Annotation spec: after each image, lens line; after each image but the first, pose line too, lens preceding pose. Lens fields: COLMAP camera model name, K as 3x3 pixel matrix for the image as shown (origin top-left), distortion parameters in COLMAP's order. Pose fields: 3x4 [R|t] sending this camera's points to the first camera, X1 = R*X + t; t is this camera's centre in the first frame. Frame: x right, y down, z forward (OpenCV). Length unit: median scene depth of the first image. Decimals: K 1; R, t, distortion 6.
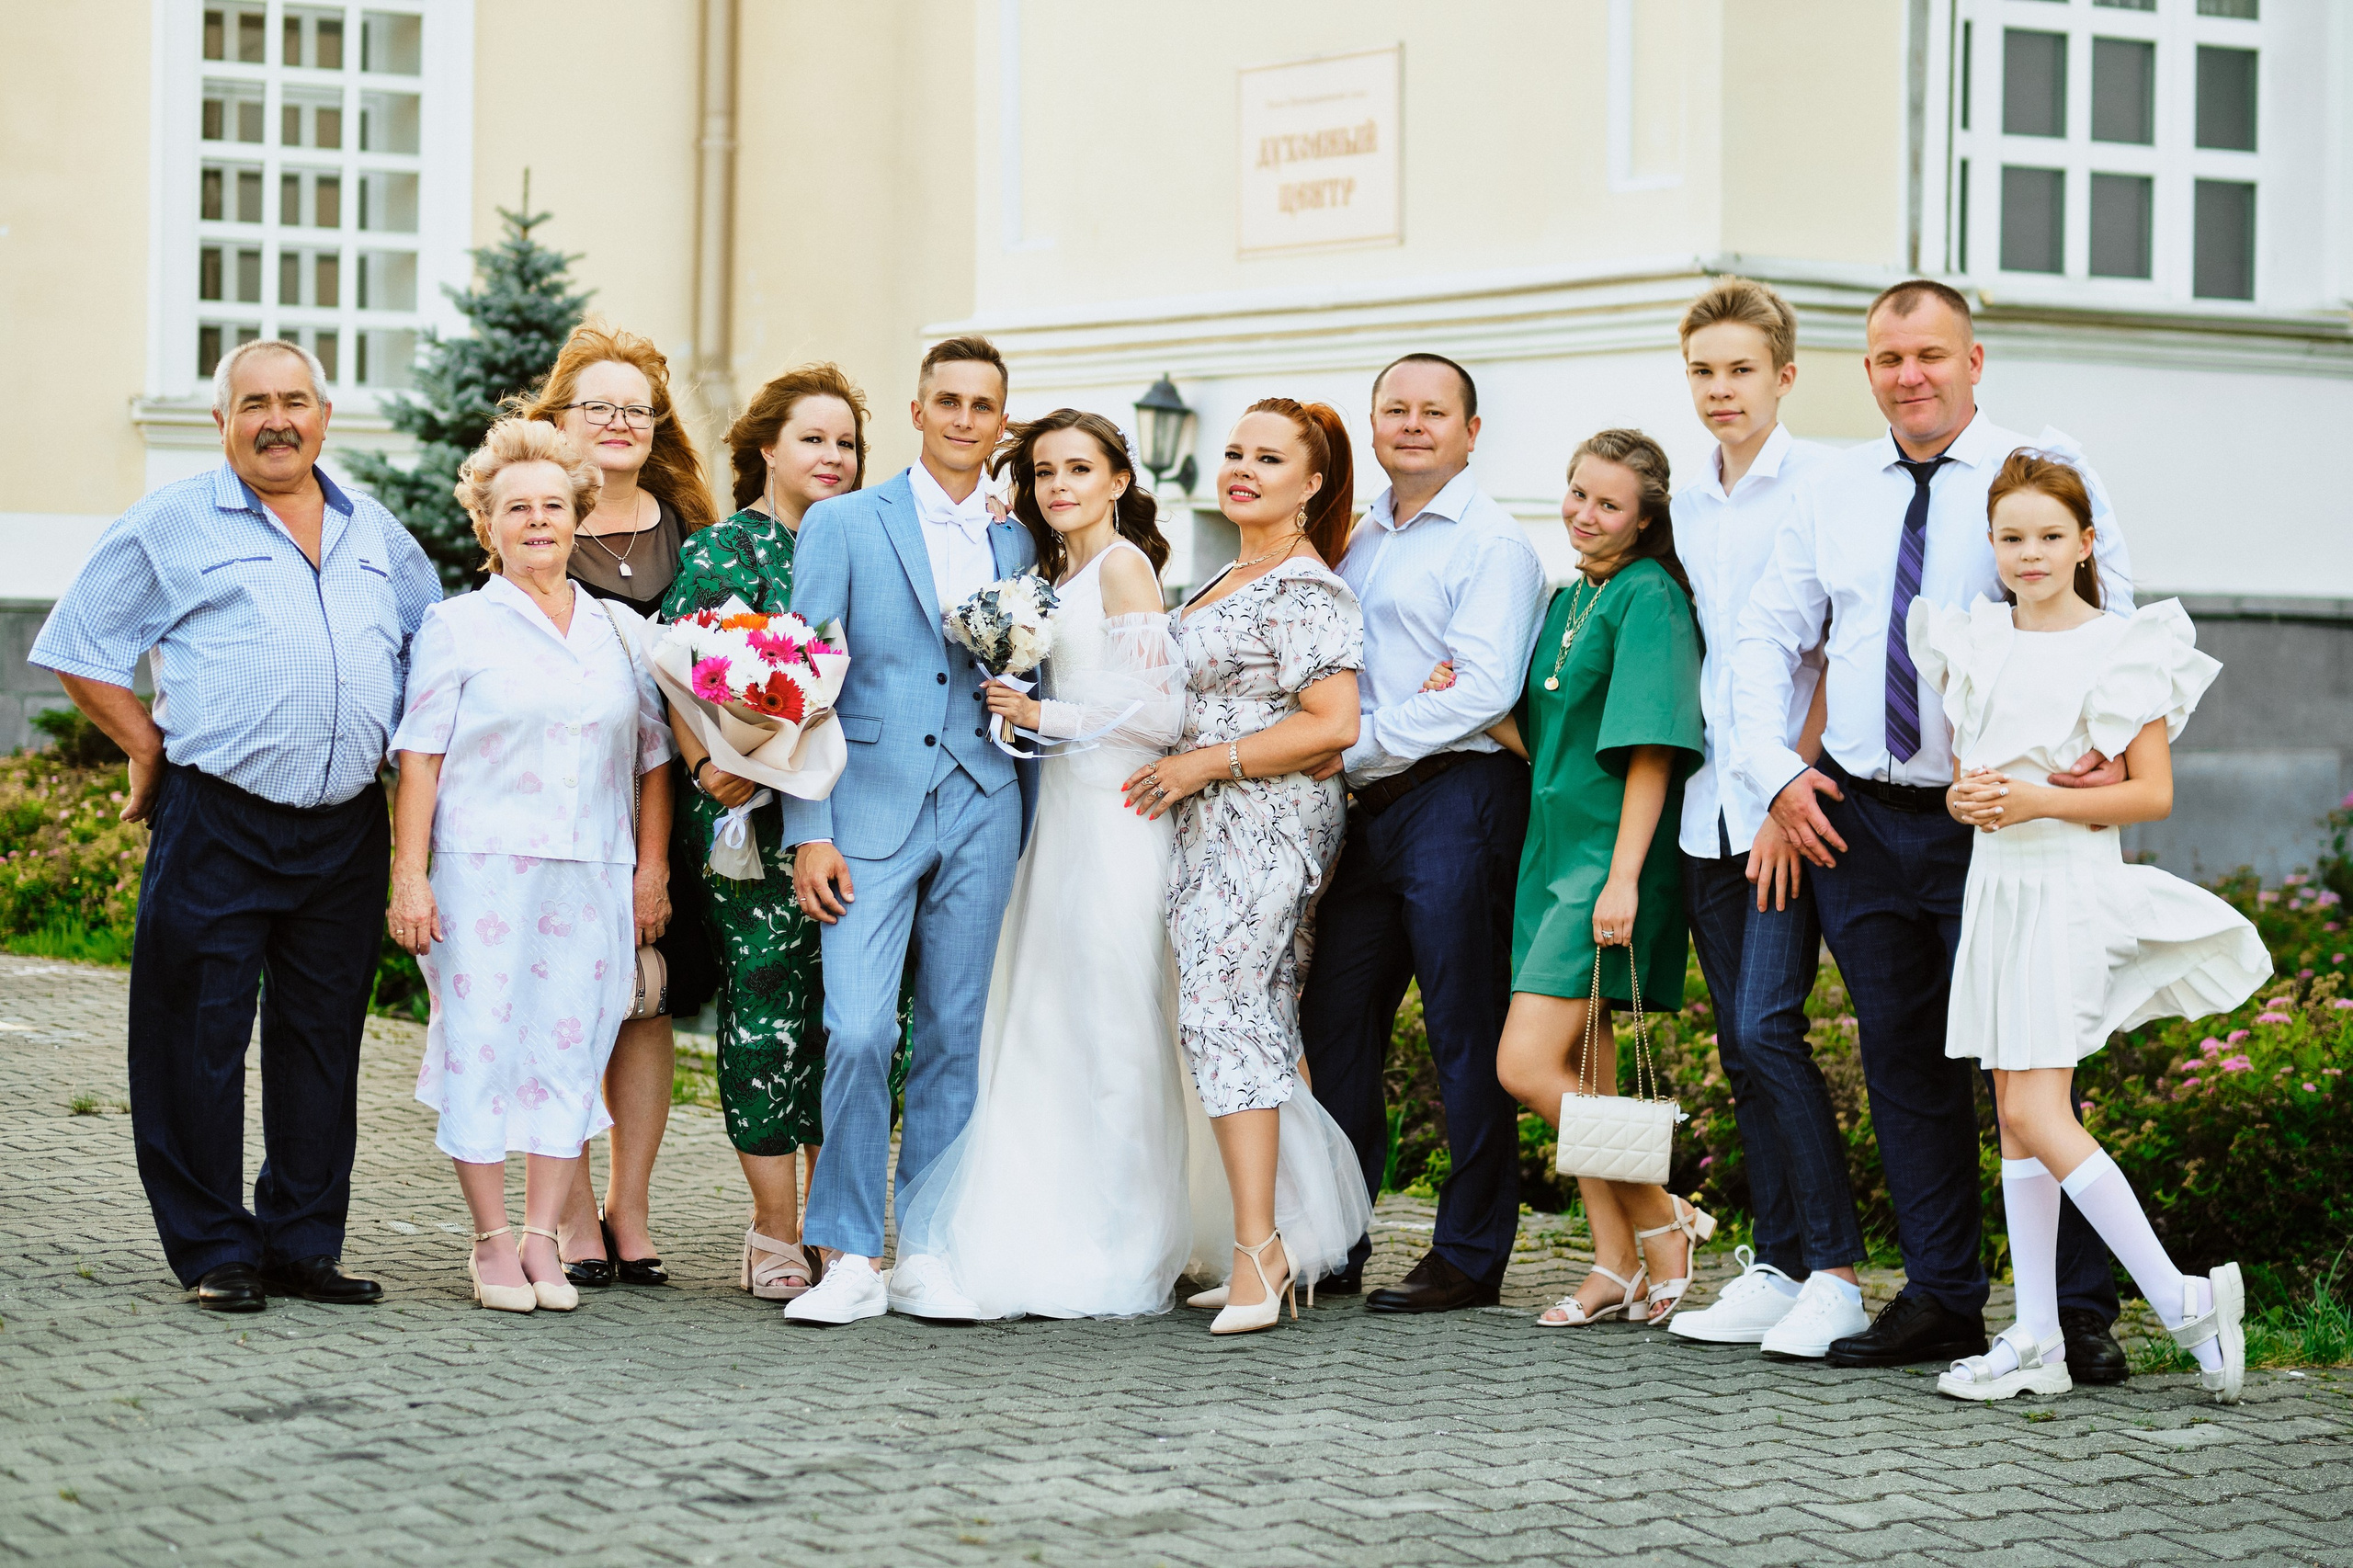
lens RADIAL K [[5481.8, 0, 1171.5], [0, 5481.8, 913.7], [0, 0, 1]] dist [0.057348, -0.927605]
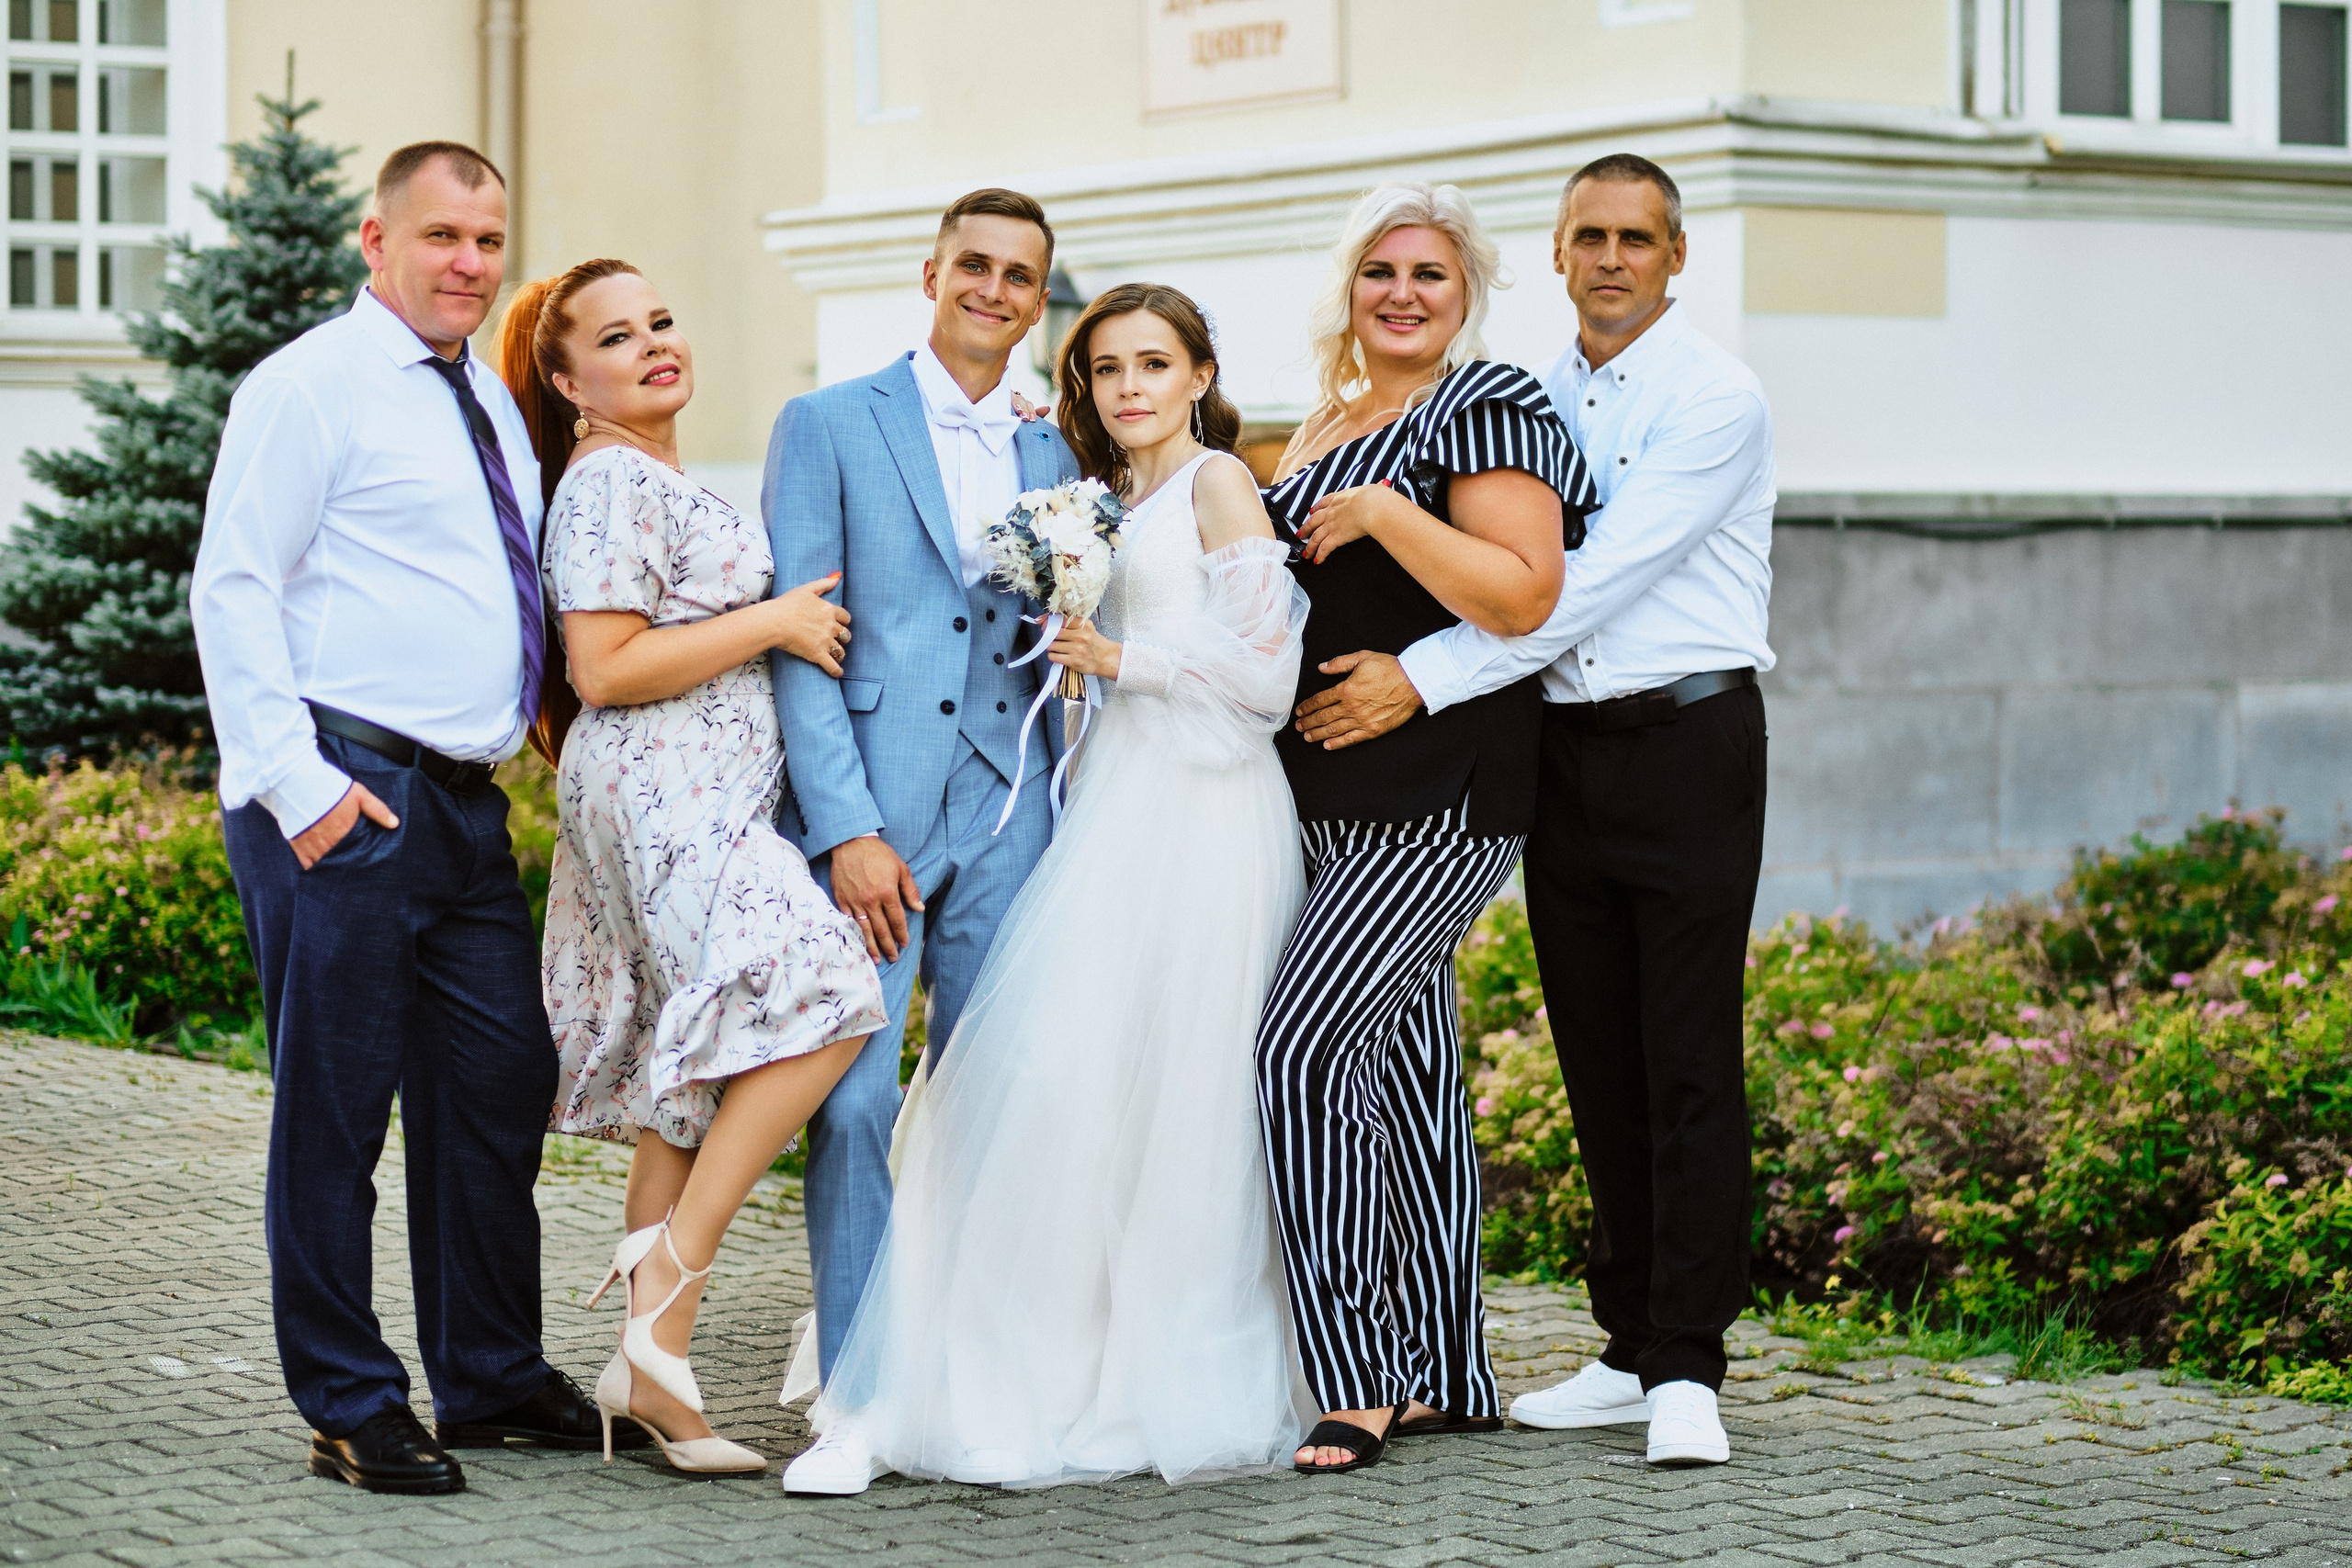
lens RADIAL K [[5638.6, 0, 1116.2], [0, 5638.6, 698.2], [0, 0, 1]] dist [0.044435, -0.783190]
pose [[0.999323, -0.023755, 0.028104, -0.016410], [0.024511, 0.999338, -0.026893, -0.007025], [-0.027446, 0.027564, 0.999243, 0.121810]]
